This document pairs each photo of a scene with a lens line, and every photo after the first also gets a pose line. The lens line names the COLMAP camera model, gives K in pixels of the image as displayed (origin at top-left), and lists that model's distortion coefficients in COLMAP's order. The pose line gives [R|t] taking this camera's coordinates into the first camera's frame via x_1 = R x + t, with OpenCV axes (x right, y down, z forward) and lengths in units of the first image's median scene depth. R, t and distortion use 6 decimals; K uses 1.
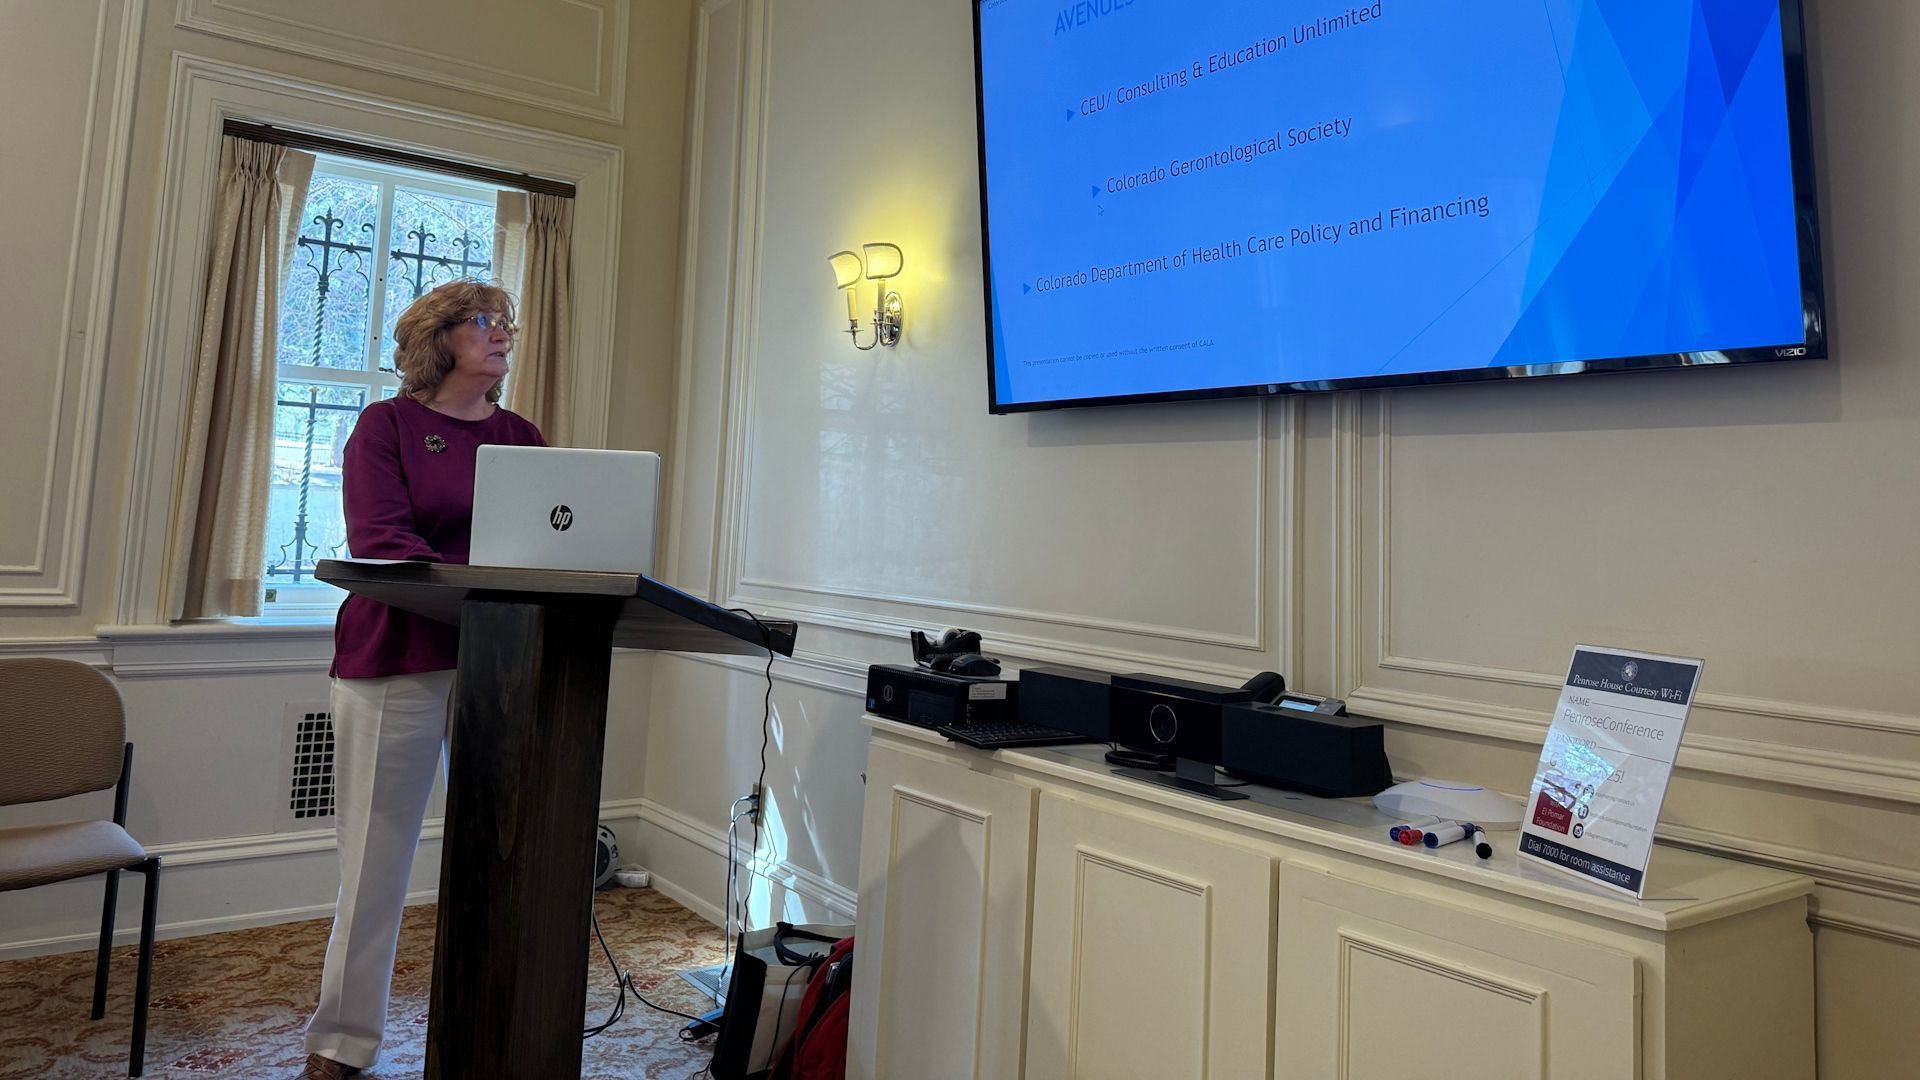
lens RADIAL K [[1341.8, 0, 959.7], [0, 1341.8, 378.2], [0, 0, 1]] dist [0.028668, -0.031625]
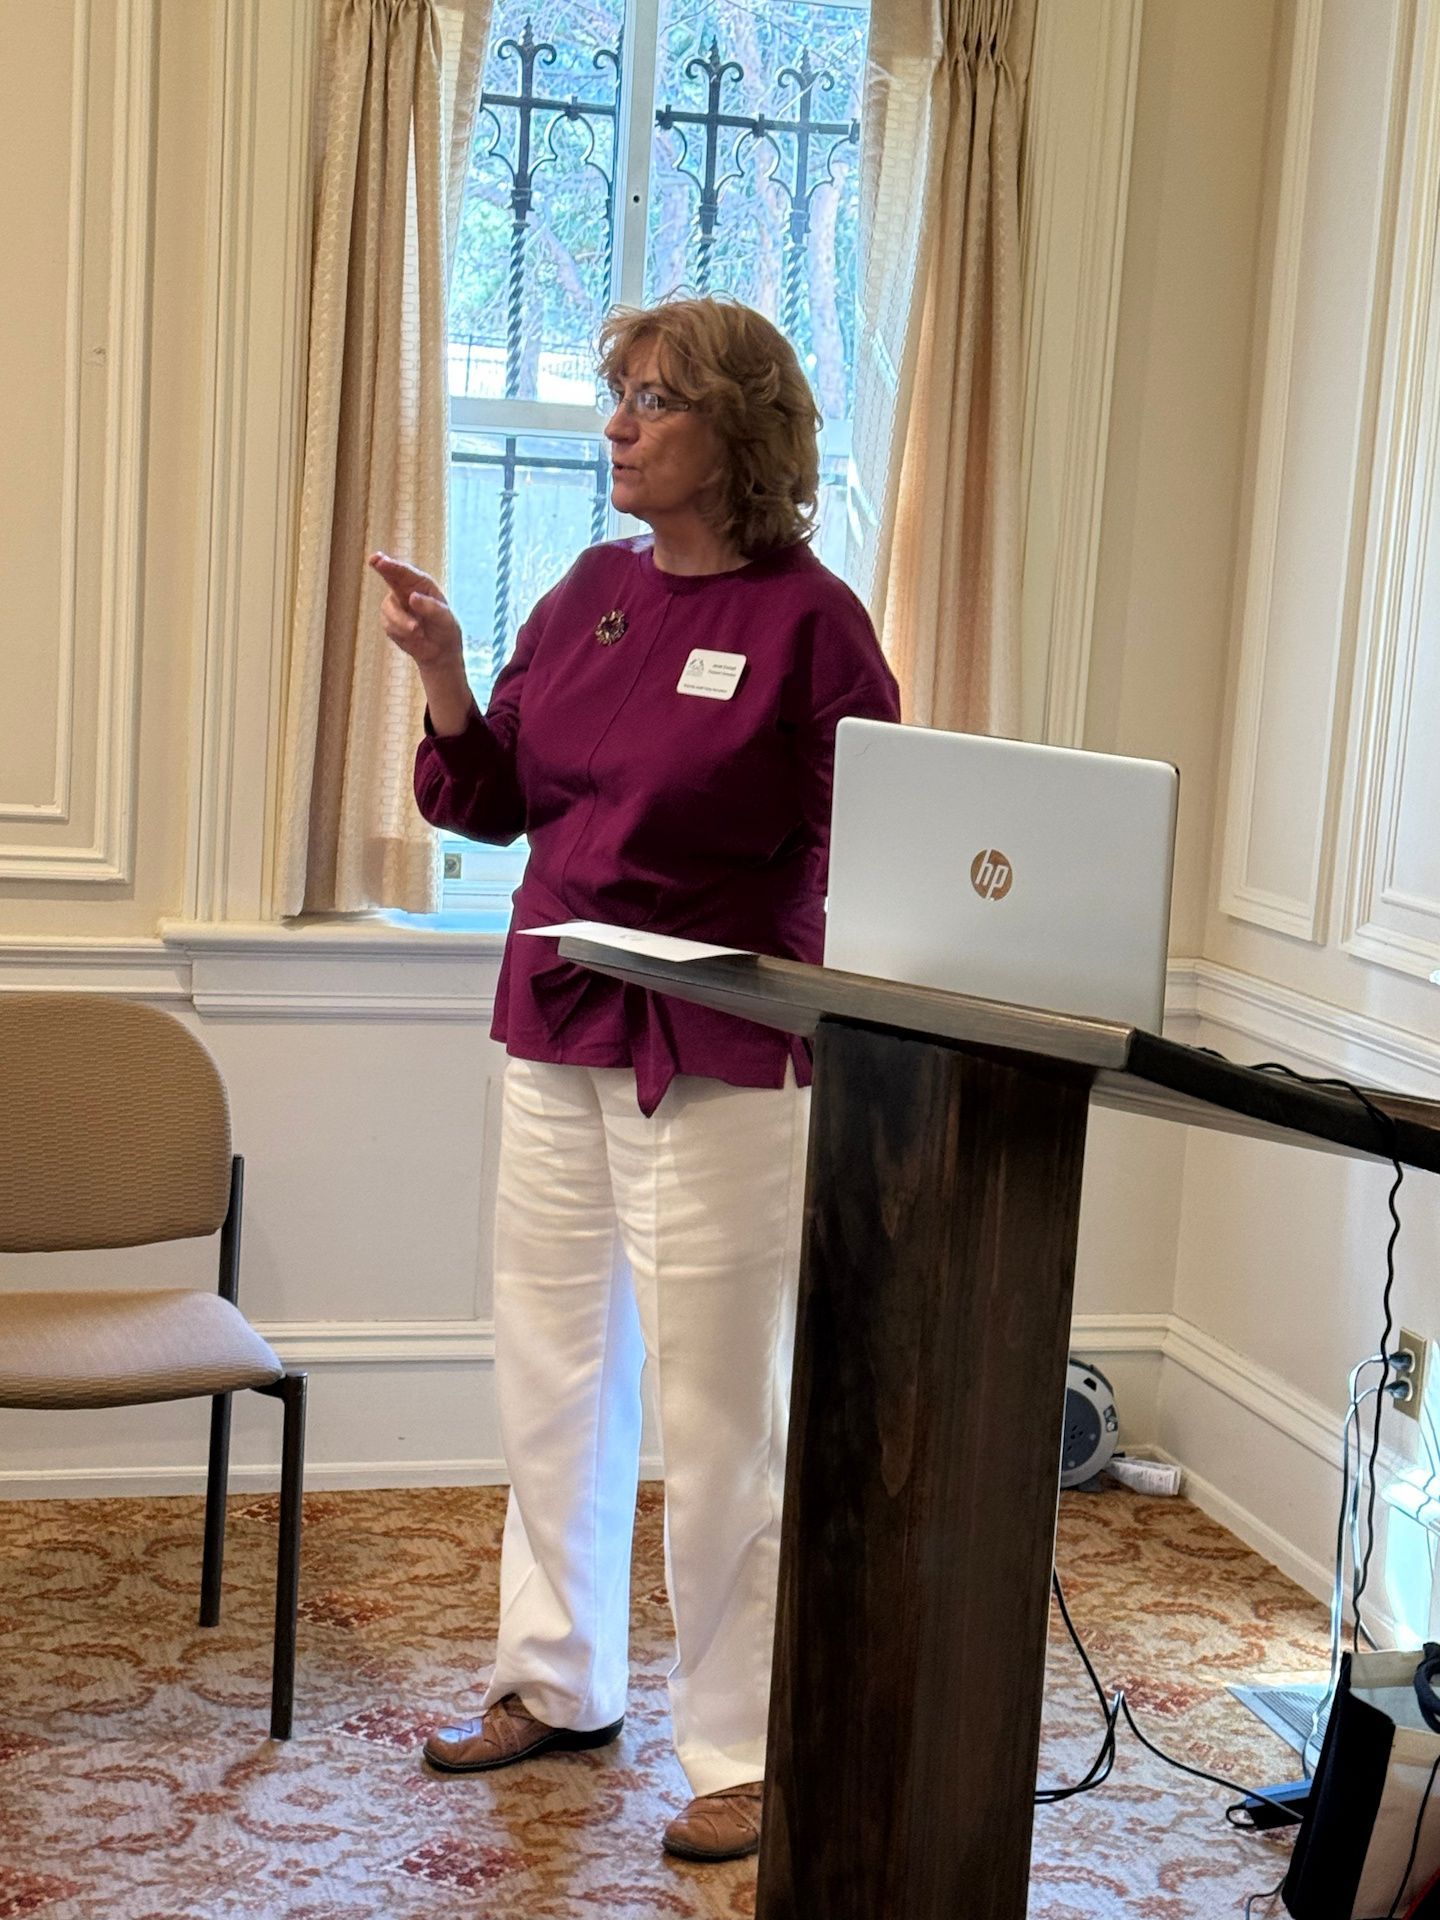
lens RADIAL K [[3432.1, 0, 720.0], [0, 3432.1, 960.0], [0, 0, 1]] dist [0.072905, 0.133500]
pose [[0.930917, 0.068952, -0.358663, 0.050563], [0.016004, 0.973373, 0.228668, -0.107987], [0.364880, -0.218611, 0.905026, -0.146540]]
